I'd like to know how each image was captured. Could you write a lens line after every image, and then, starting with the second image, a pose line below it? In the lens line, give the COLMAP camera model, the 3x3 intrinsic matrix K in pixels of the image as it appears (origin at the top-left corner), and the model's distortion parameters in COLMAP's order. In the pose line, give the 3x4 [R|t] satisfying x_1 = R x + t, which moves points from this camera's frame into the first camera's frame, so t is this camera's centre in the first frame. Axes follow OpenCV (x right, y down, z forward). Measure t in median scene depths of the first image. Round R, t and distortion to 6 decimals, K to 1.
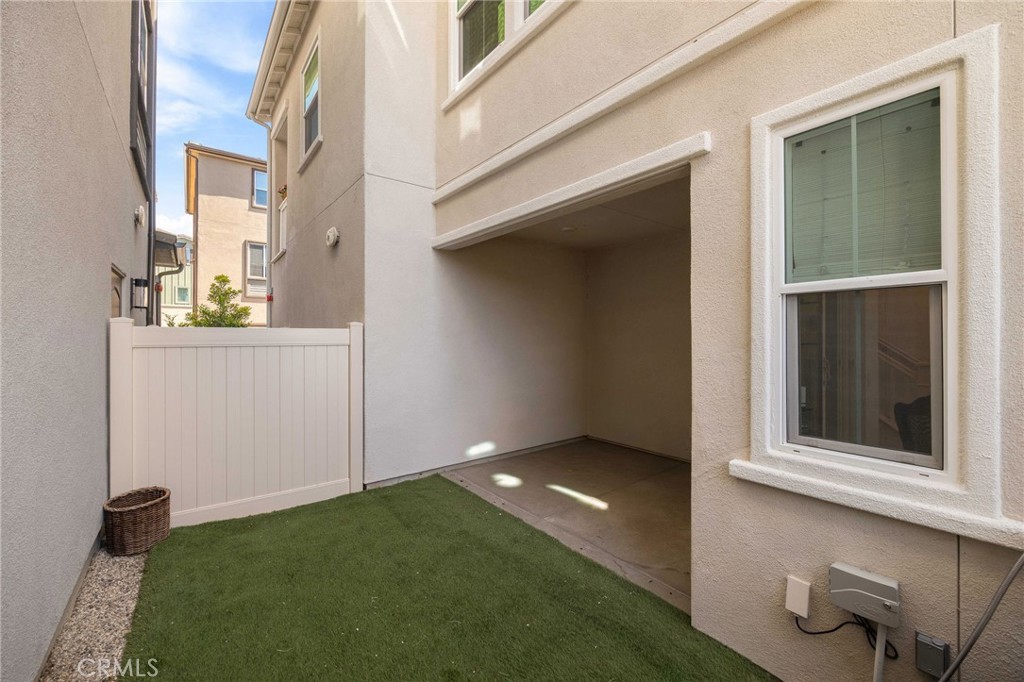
lens RADIAL K [[411.7, 0, 512.0], [0, 411.7, 335.4], [0, 0, 1]] dist [0.000231, 0.000036]
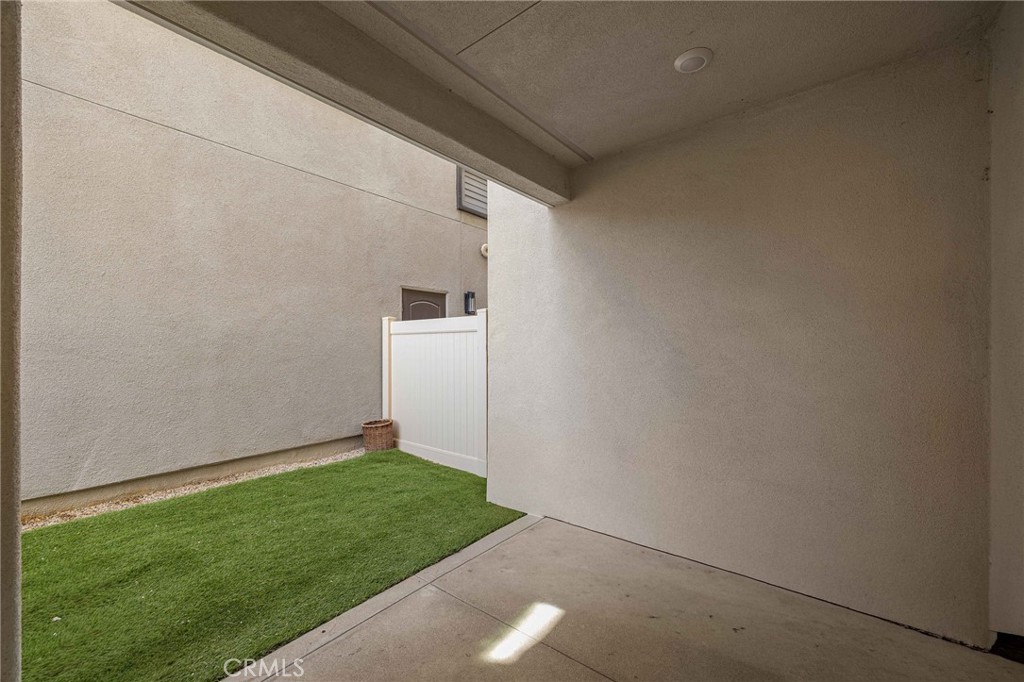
lens RADIAL K [[411.7, 0, 512.0], [0, 411.7, 335.4], [0, 0, 1]] dist [0.000231, 0.000036]
pose [[0.225872, -0.024585, -0.973847, 0.670385], [0.004031, 0.999697, -0.024303, 0.062422], [0.974149, 0.001563, 0.225903, 0.886914]]
